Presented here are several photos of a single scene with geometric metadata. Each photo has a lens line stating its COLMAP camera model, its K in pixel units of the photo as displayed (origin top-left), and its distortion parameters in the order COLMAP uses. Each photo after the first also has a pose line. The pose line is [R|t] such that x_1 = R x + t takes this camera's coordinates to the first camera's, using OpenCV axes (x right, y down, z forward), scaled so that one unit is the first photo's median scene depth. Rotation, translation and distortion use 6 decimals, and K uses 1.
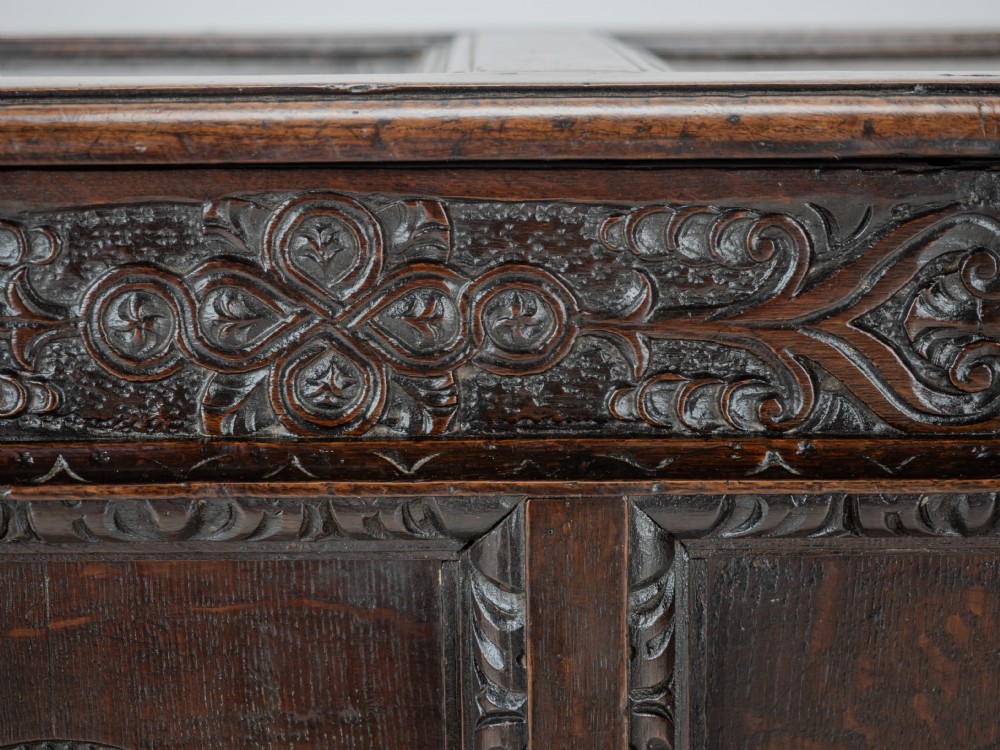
lens RADIAL K [[2164.9, 0, 500.0], [0, 2164.9, 375.0], [0, 0, 1]] dist [-0.005716, -0.118273]
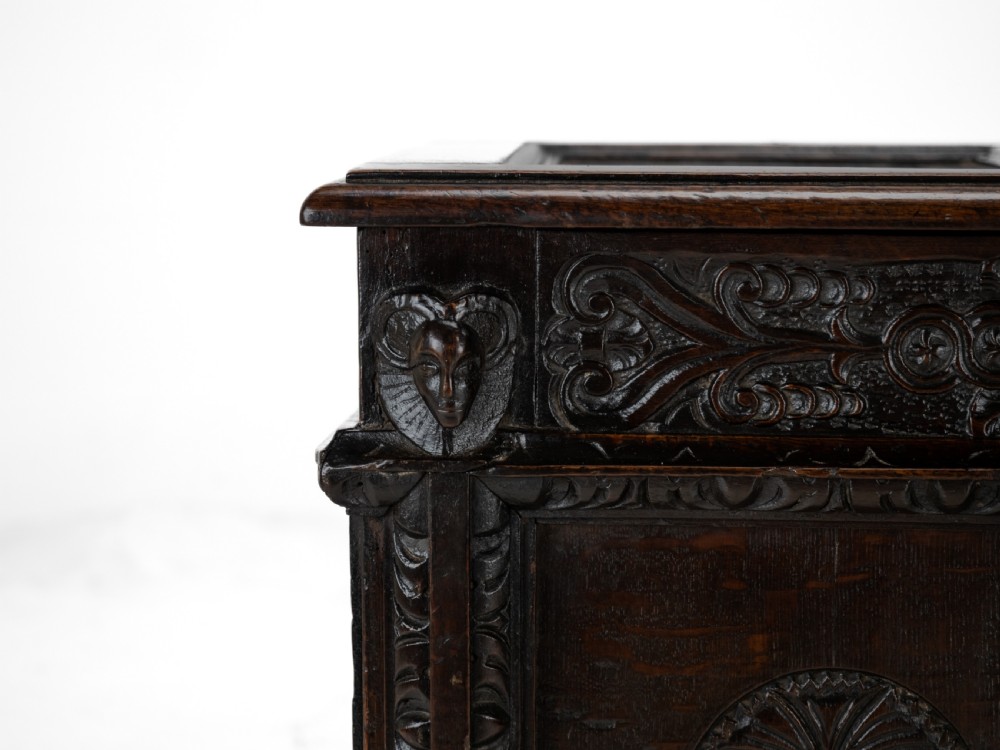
lens RADIAL K [[2164.9, 0, 500.0], [0, 2164.9, 375.0], [0, 0, 1]] dist [-0.005716, -0.118273]
pose [[0.998168, 0.021515, -0.056548, -0.353491], [-0.024802, 0.998004, -0.058081, 0.075596], [0.055186, 0.059377, 0.996709, -0.346560]]
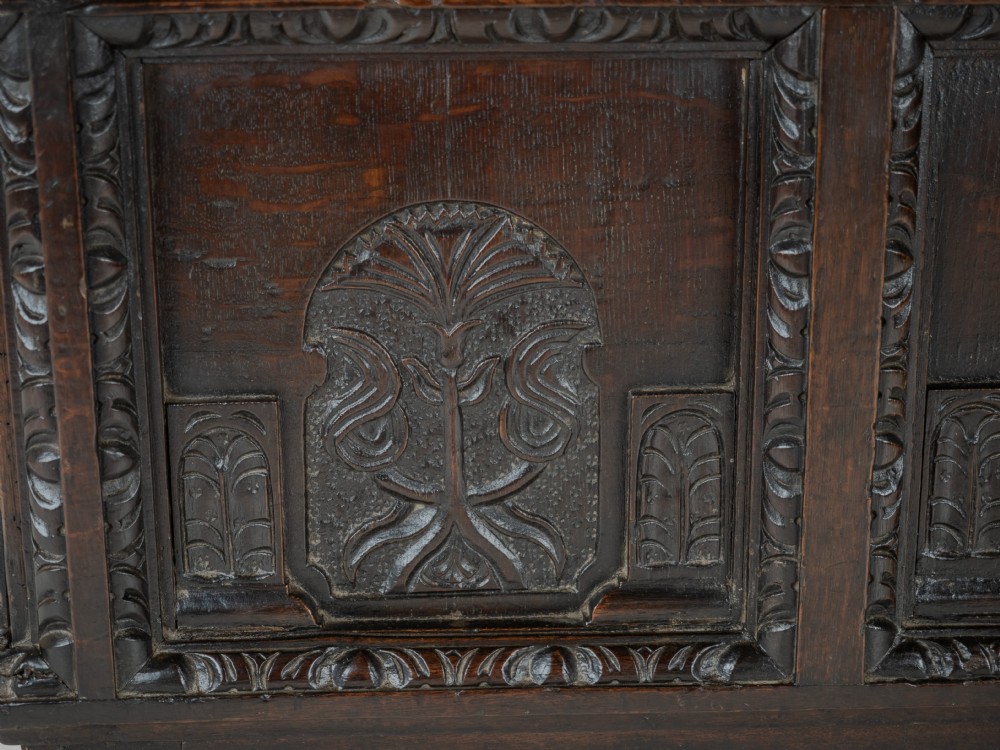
lens RADIAL K [[2164.9, 0, 500.0], [0, 2164.9, 375.0], [0, 0, 1]] dist [-0.005716, -0.118273]
pose [[0.998923, -0.008350, 0.045635, -0.247690], [0.001936, 0.990318, 0.138807, 0.094685], [-0.046352, -0.138569, 0.989267, -0.348387]]
